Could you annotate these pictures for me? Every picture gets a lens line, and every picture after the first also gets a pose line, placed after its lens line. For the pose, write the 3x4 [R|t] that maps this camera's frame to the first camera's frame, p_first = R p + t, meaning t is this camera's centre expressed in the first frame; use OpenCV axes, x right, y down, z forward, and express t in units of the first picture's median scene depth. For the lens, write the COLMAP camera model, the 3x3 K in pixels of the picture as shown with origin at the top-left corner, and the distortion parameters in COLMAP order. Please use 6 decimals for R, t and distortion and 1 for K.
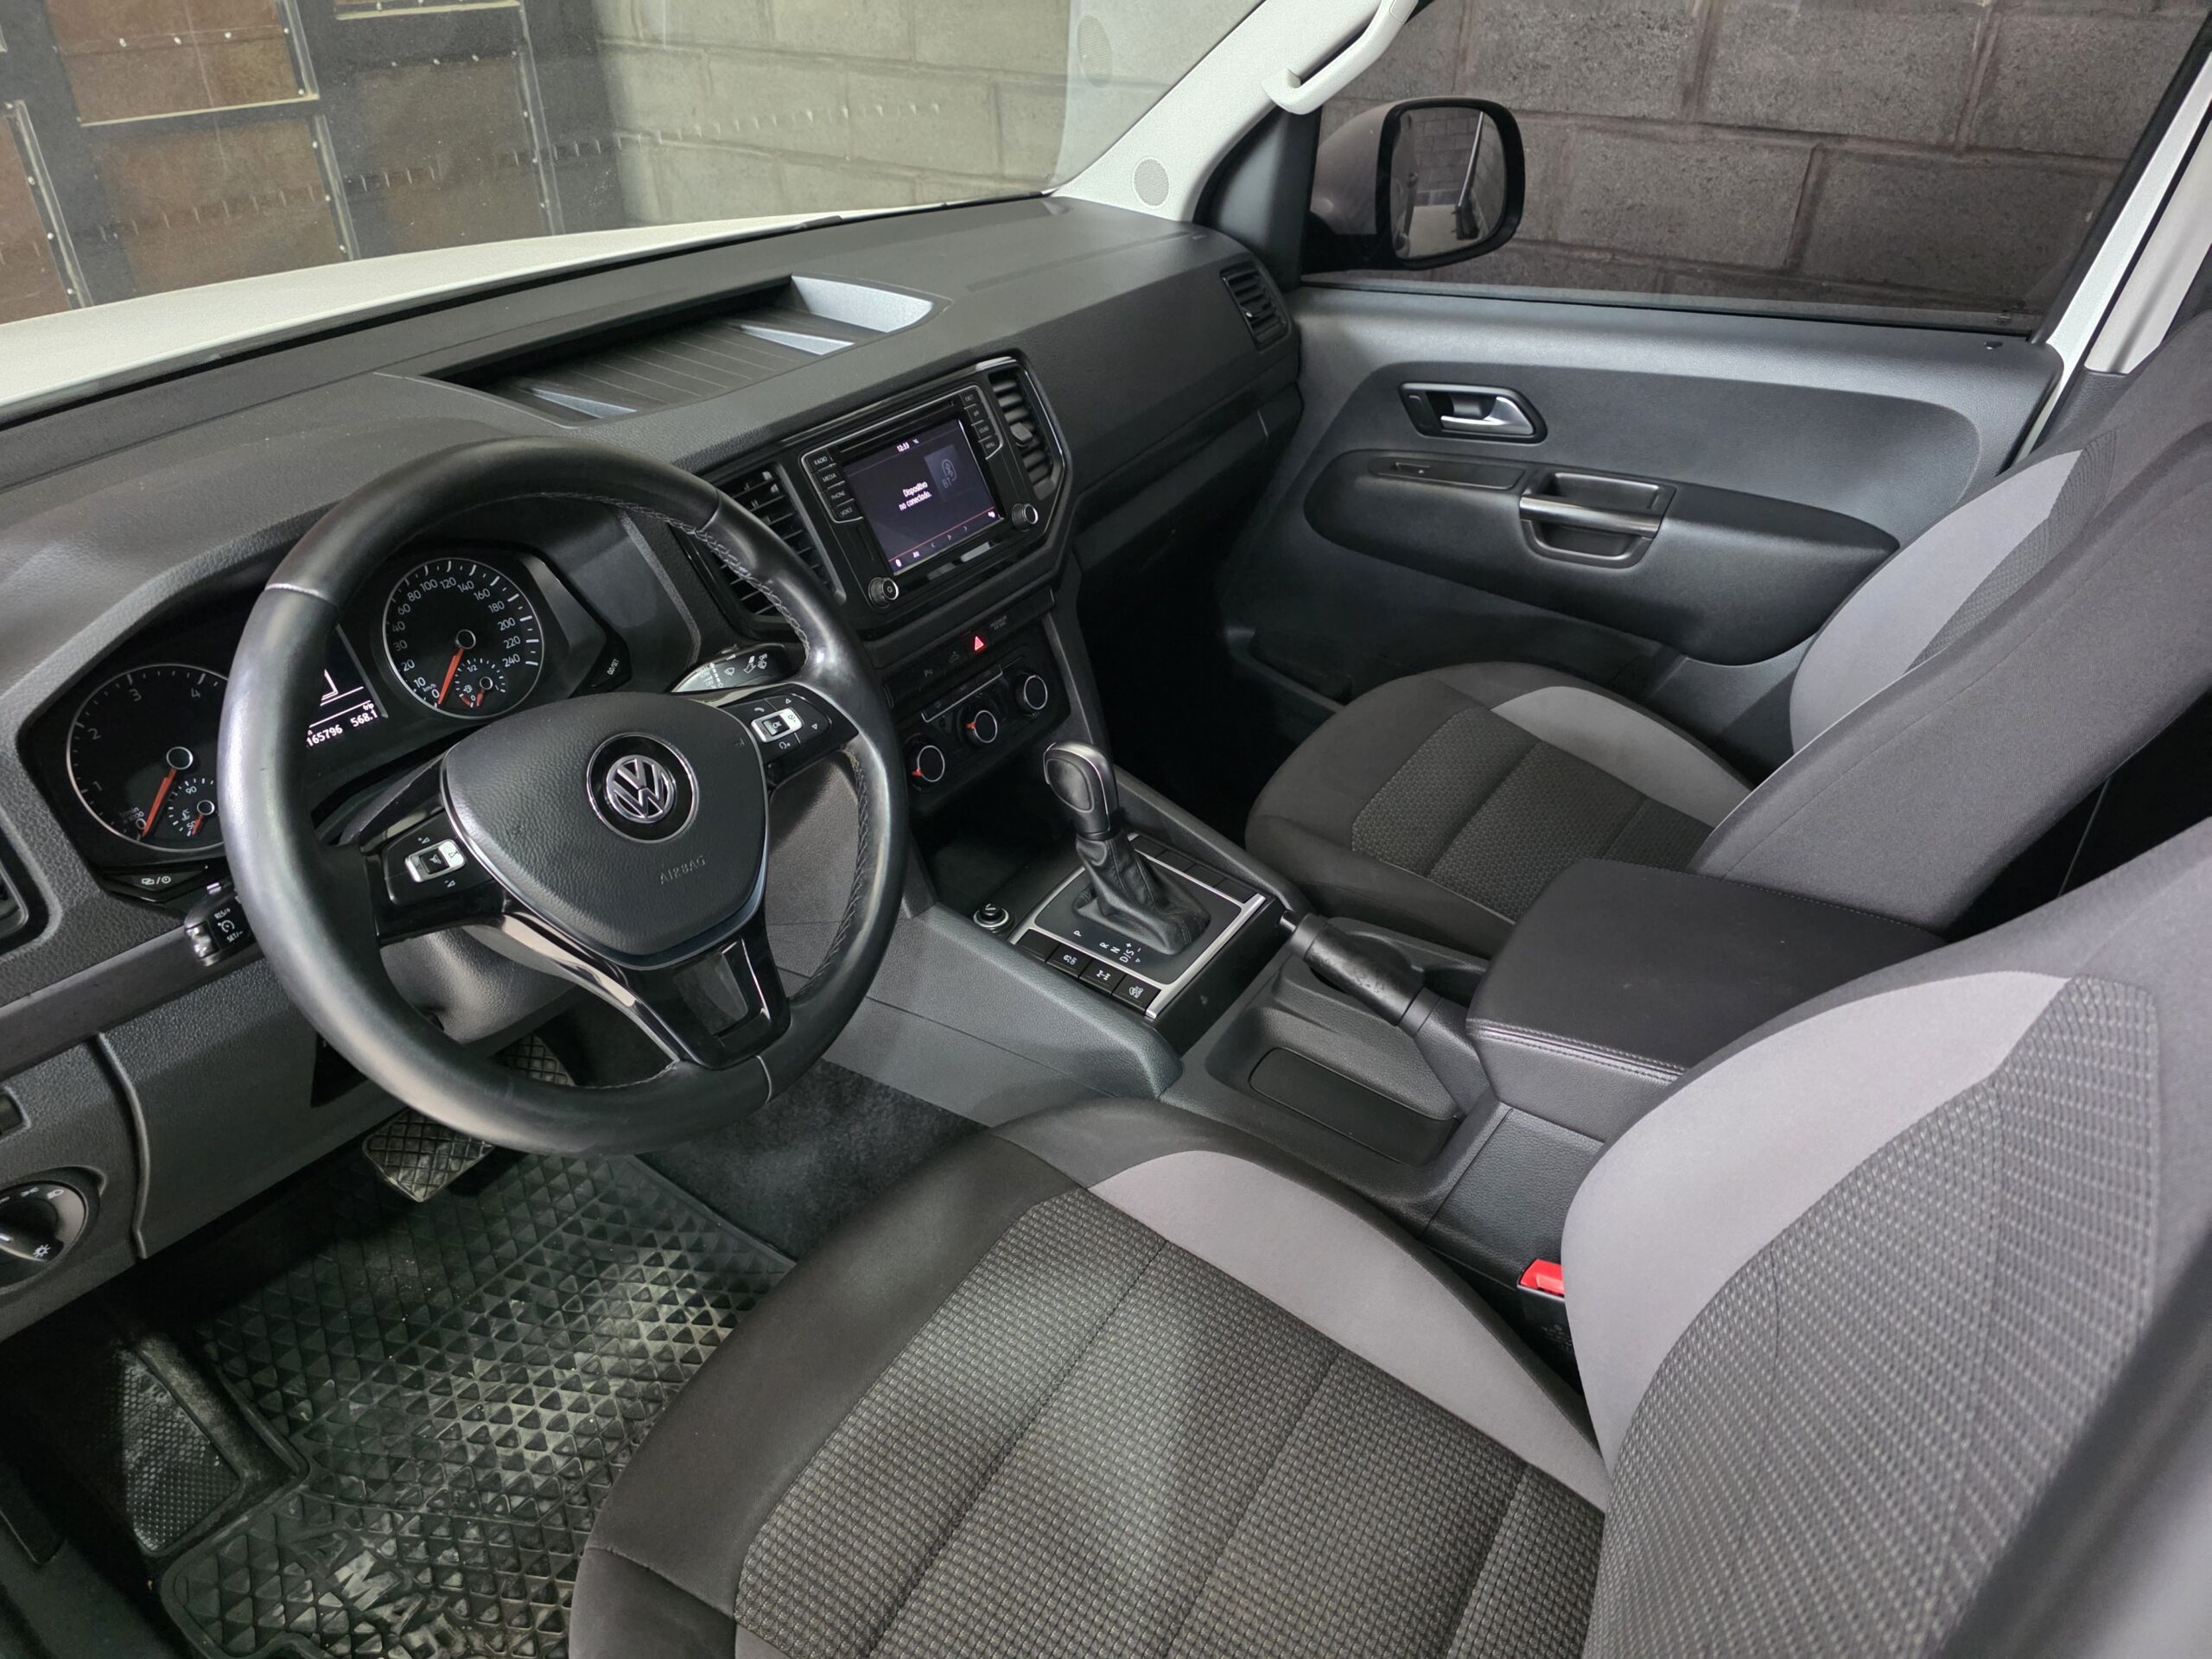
lens RADIAL K [[1503.3, 0, 1107.3], [0, 1503.3, 808.4], [0, 0, 1]] dist [0.100834, -0.110151]
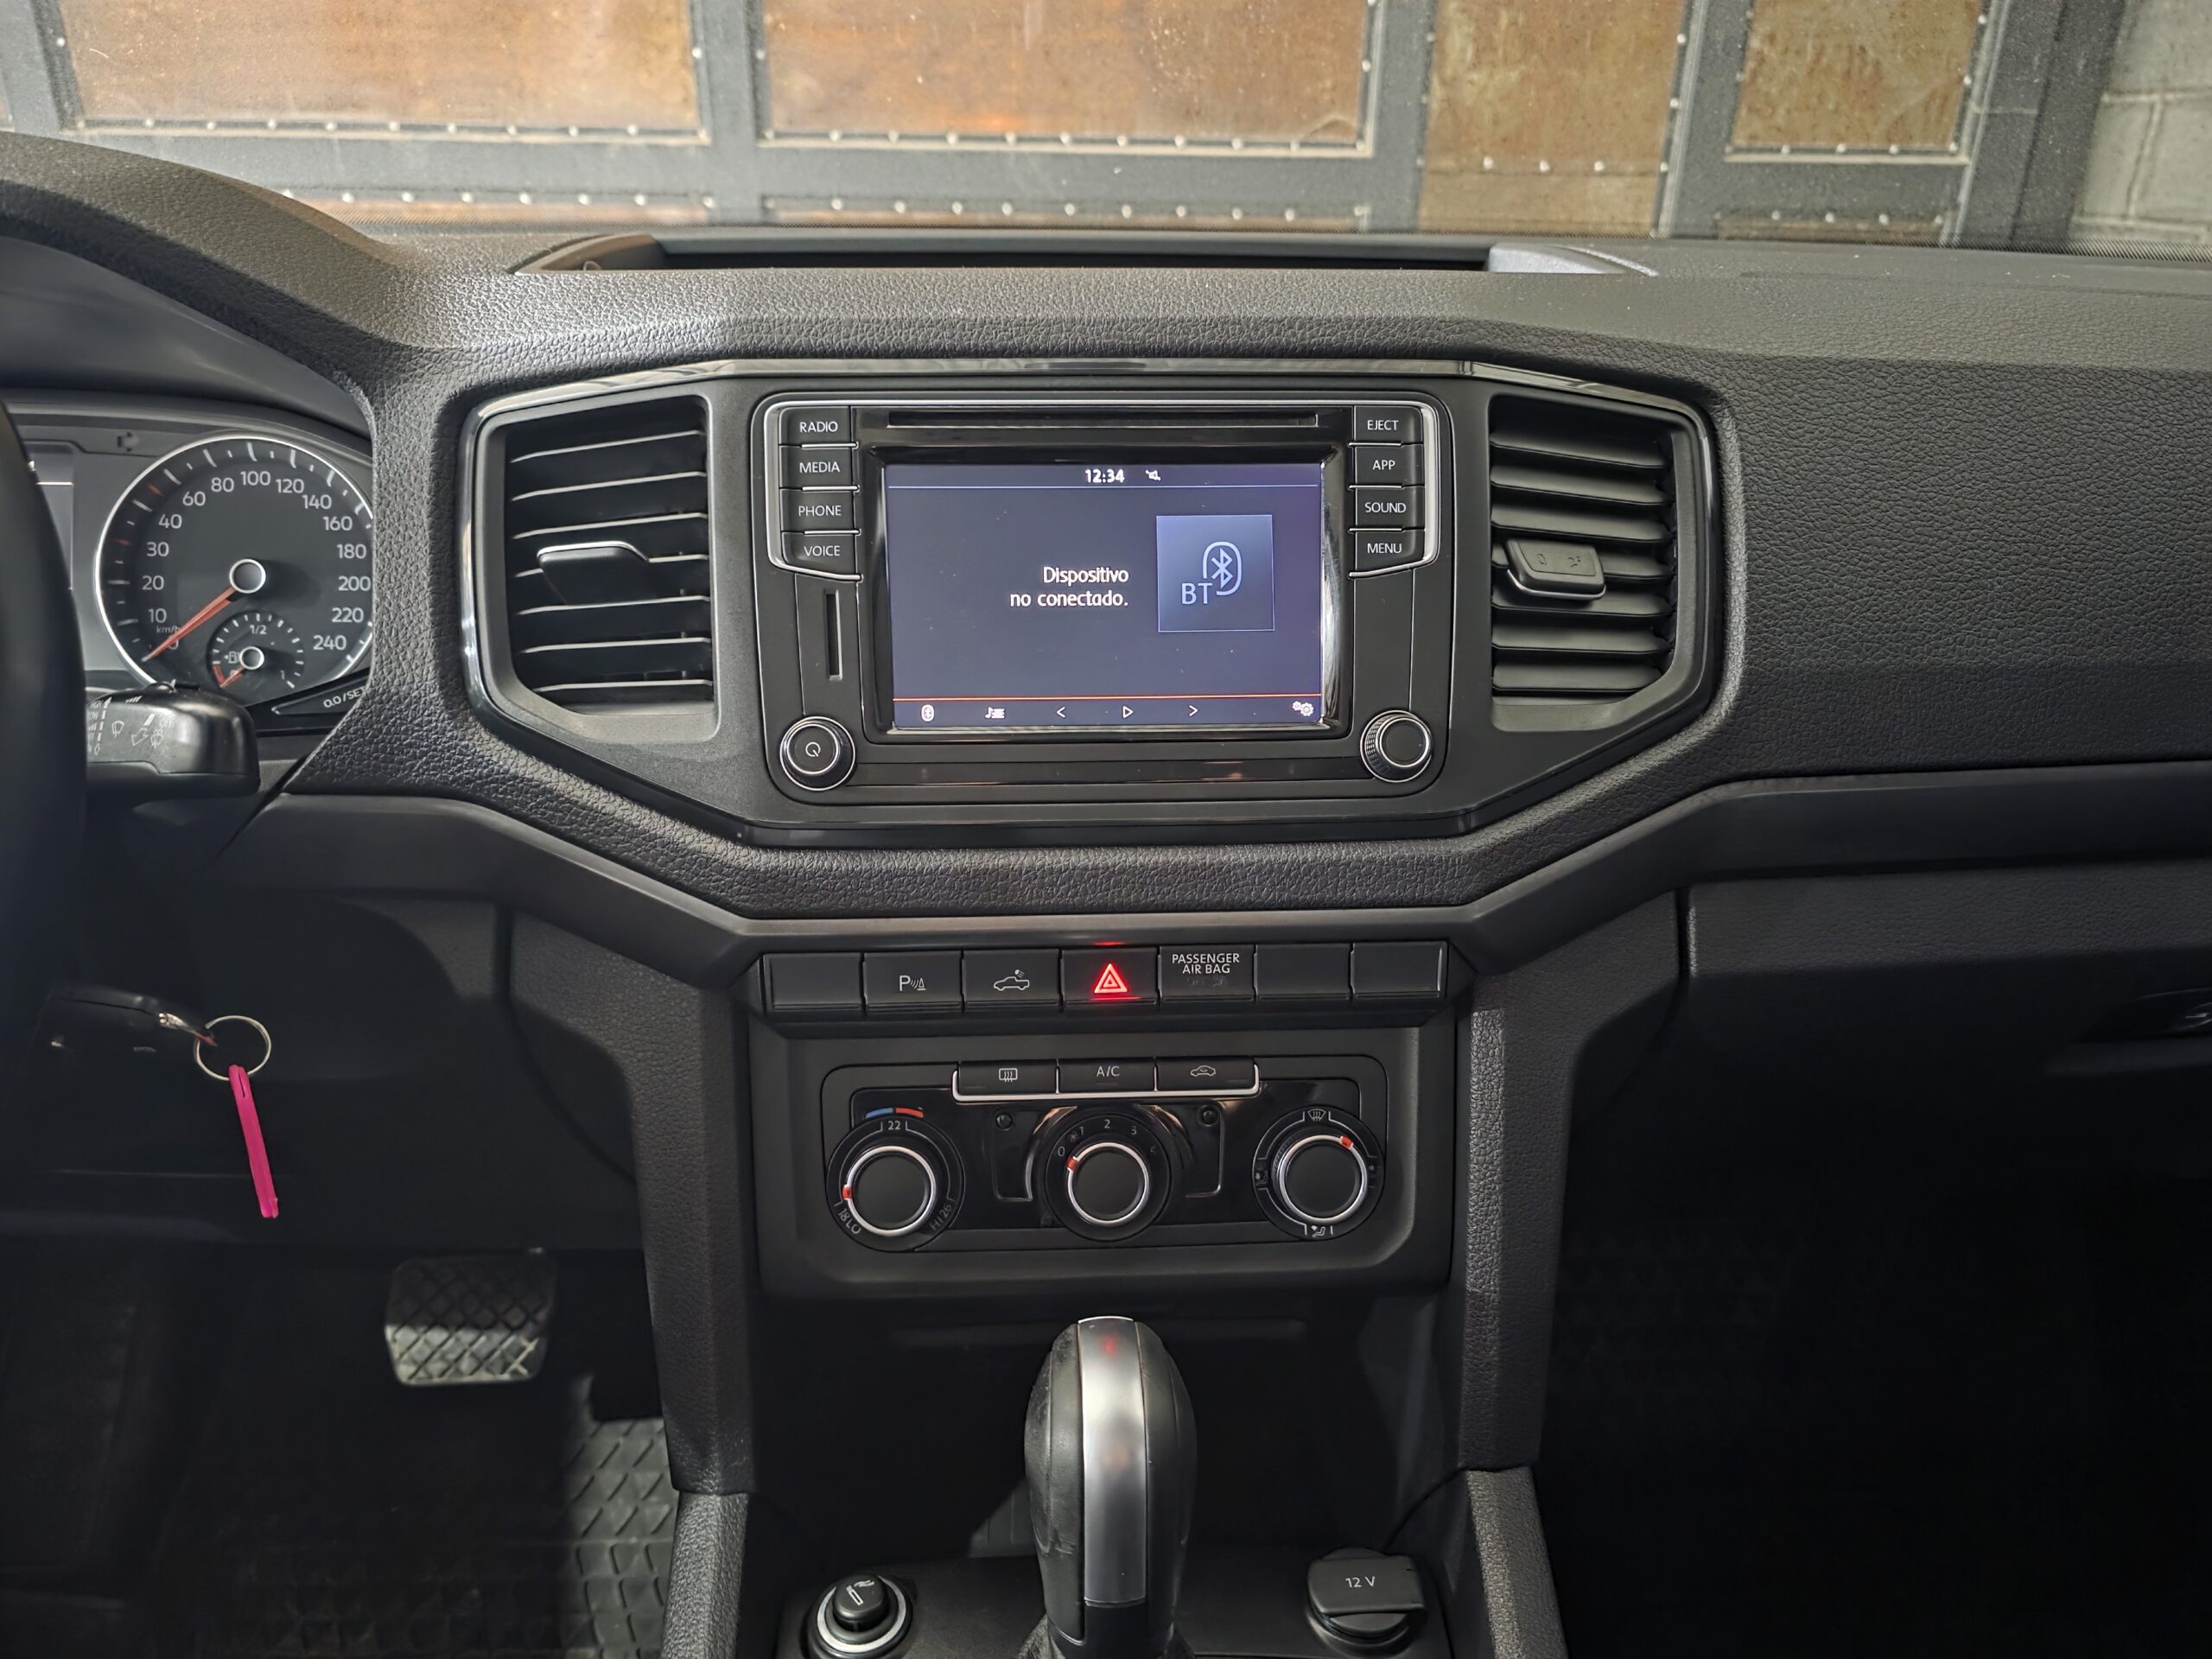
lens RADIAL K [[1517.7, 0, 1118.4], [0, 1517.7, 817.1], [0, 0, 1]] dist [0.035702, -0.034820]
pose [[0.574515, 0.328356, -0.749743, 0.206279], [-0.440510, 0.896069, 0.054885, -0.179374], [0.689843, 0.298737, 0.659449, 0.756232]]
